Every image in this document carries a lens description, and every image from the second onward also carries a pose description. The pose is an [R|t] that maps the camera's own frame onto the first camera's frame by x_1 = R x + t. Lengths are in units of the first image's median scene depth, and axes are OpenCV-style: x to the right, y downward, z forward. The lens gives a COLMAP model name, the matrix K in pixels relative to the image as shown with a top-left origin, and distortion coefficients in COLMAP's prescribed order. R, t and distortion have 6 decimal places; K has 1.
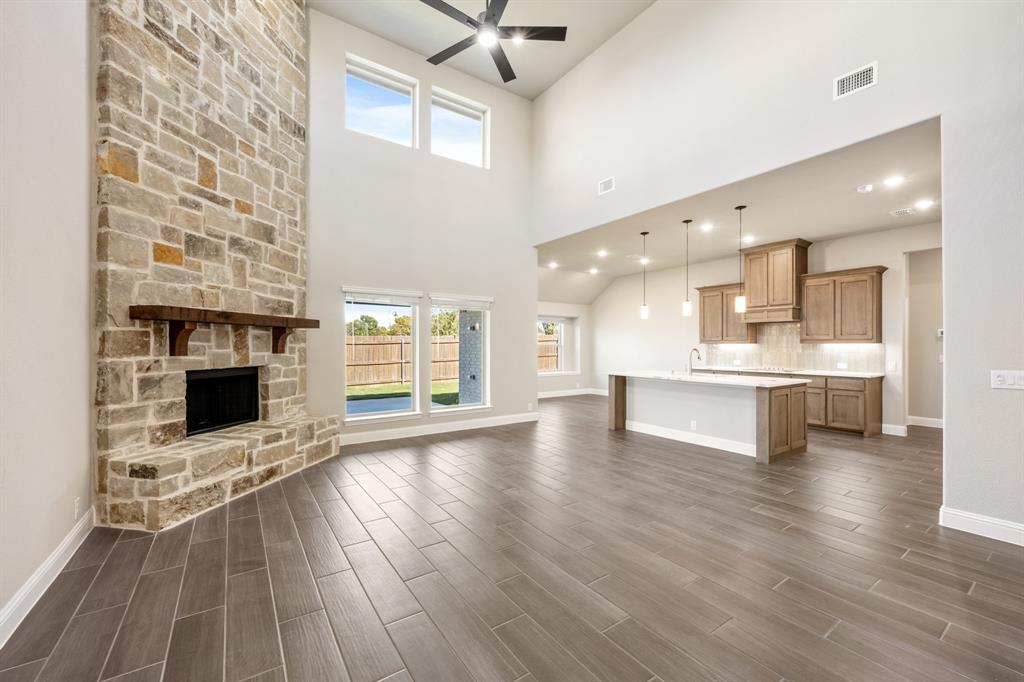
lens RADIAL K [[418.8, 0, 509.1], [0, 418.8, 344.2], [0, 0, 1]] dist [-0.000322, -0.000354]
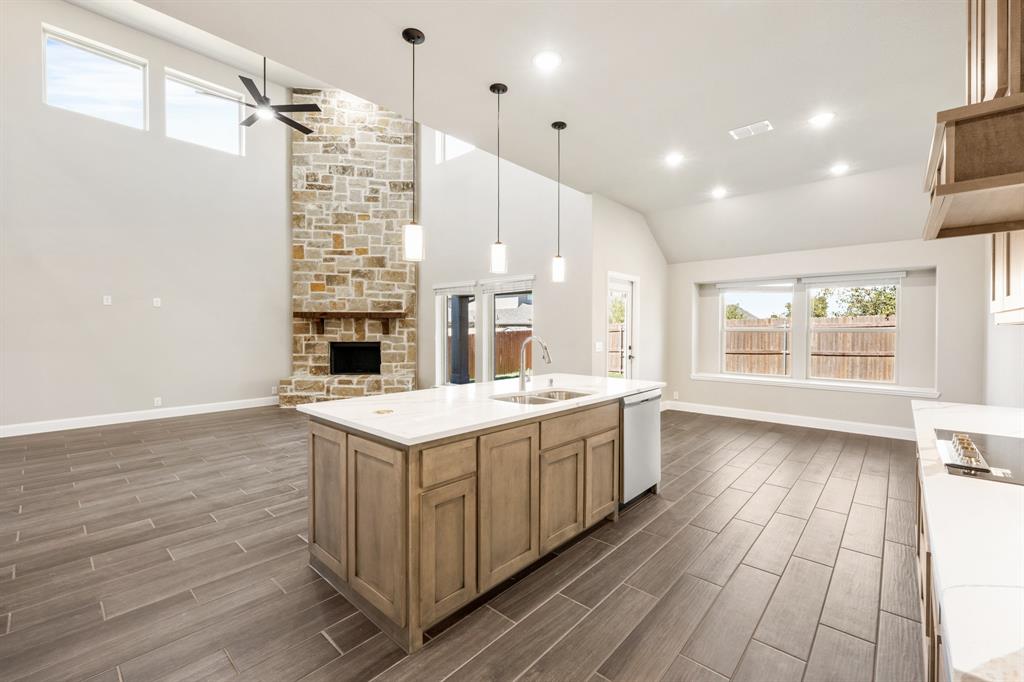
lens RADIAL K [[418.8, 0, 508.0], [0, 418.8, 334.5], [0, 0, 1]] dist [-0.000322, -0.000354]
pose [[0.237407, 0.010910, -0.971349, 1.347242], [0.000700, 0.999935, 0.011402, 0.004770], [0.971410, -0.003386, 0.237384, 1.284944]]
